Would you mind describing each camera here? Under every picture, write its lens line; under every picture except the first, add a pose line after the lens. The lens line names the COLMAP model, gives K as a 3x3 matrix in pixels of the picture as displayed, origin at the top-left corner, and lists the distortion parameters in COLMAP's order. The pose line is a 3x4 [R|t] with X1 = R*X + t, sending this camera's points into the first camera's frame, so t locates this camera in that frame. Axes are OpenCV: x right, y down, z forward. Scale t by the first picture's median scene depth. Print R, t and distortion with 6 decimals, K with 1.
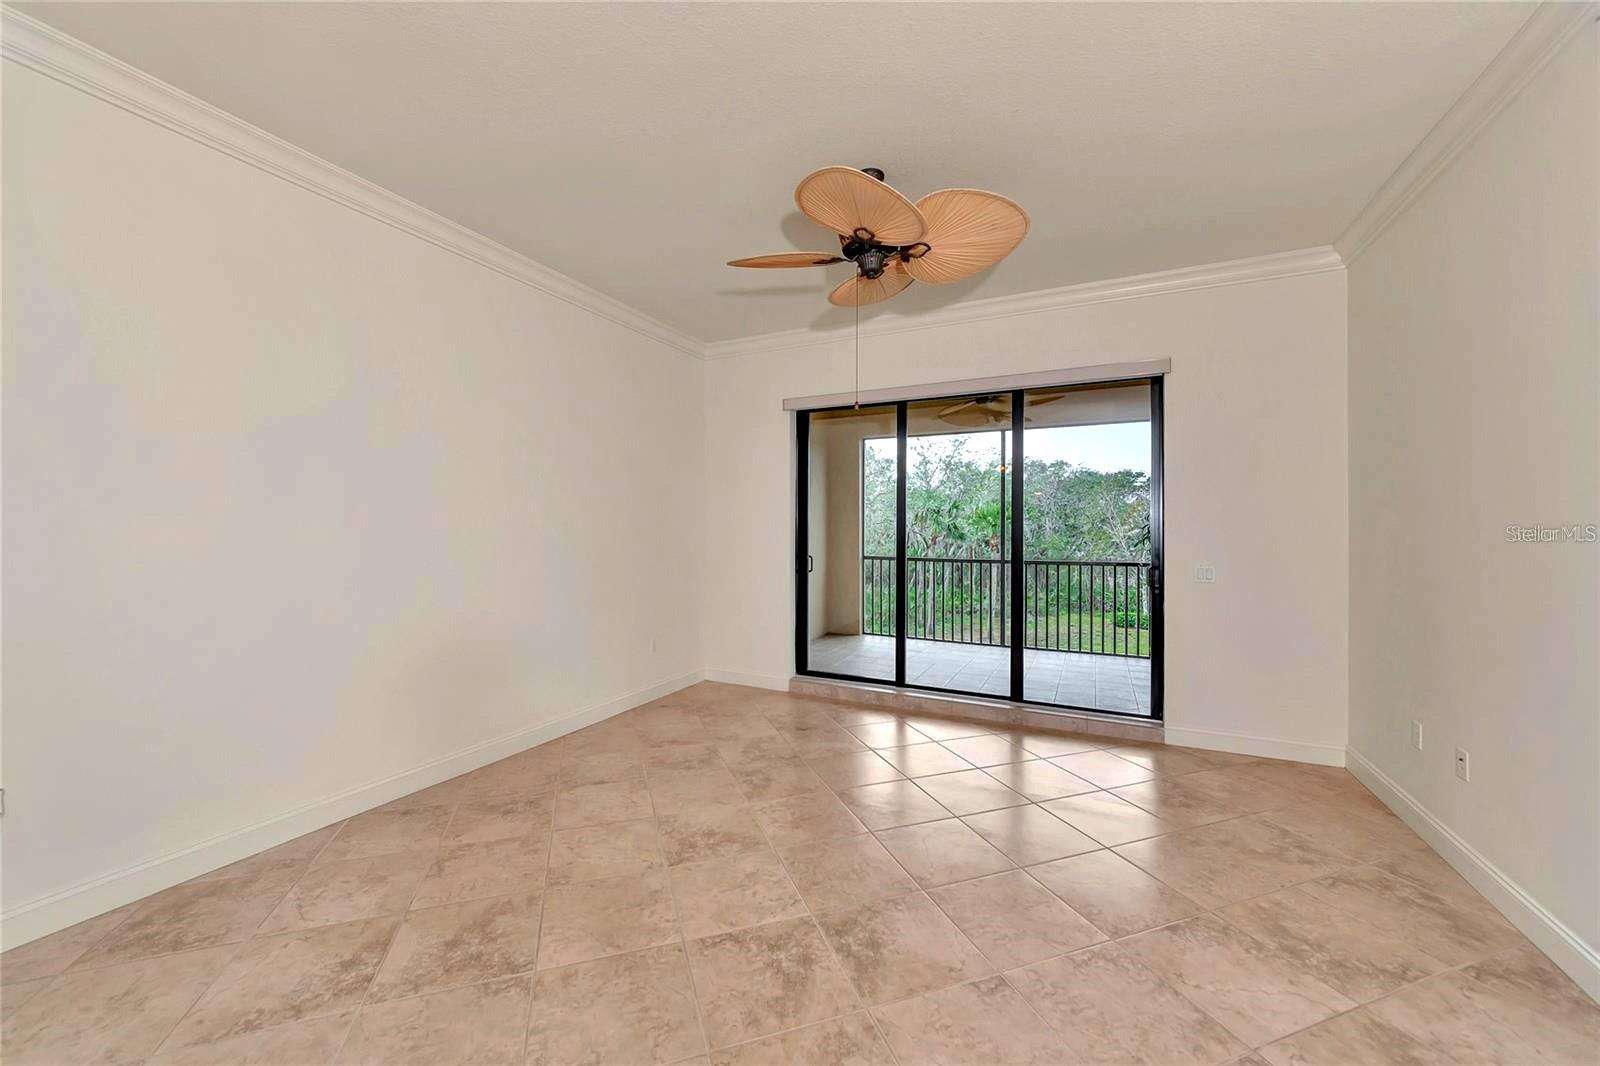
lens RADIAL K [[603.3, 0, 800.0], [0, 603.3, 533.0], [0, 0, 1]] dist [0.000362, -0.000095]
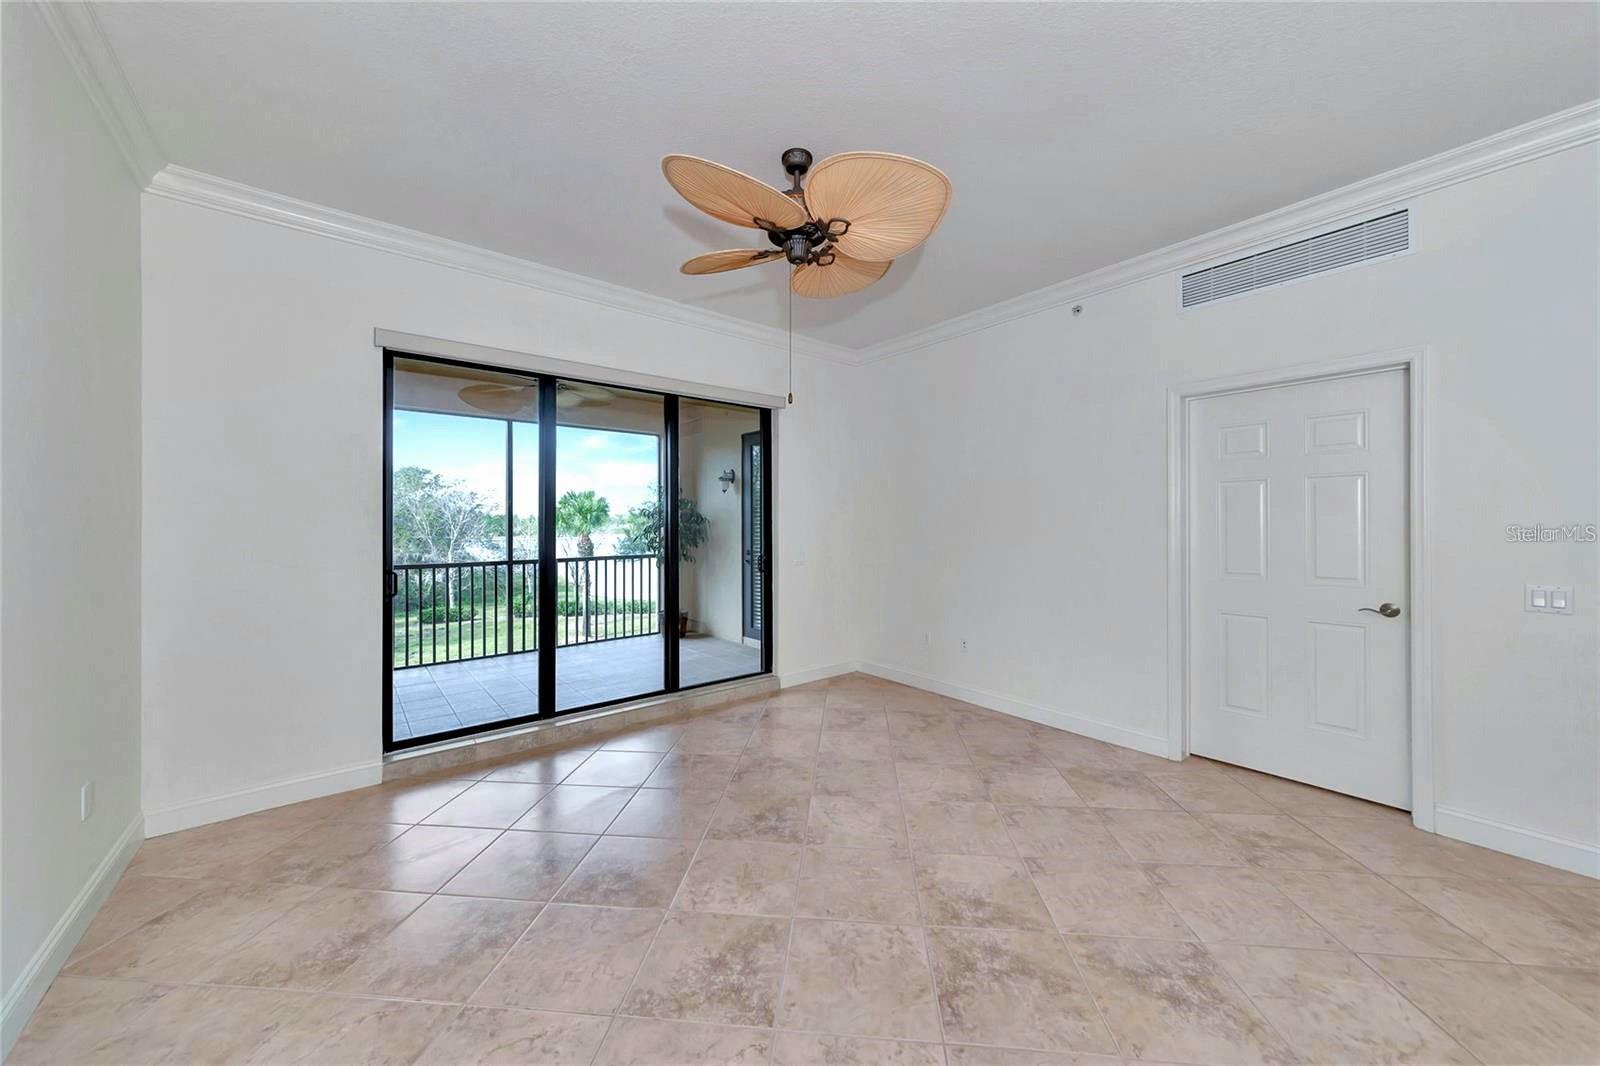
lens RADIAL K [[566.8, 0, 798.7], [0, 566.8, 527.4], [0, 0, 1]] dist [0.000767, 0.000025]
pose [[0.417756, -0.008759, 0.908517, -0.474173], [0.010260, 0.999935, 0.004923, -0.010070], [-0.908501, 0.007264, 0.417819, 0.422752]]
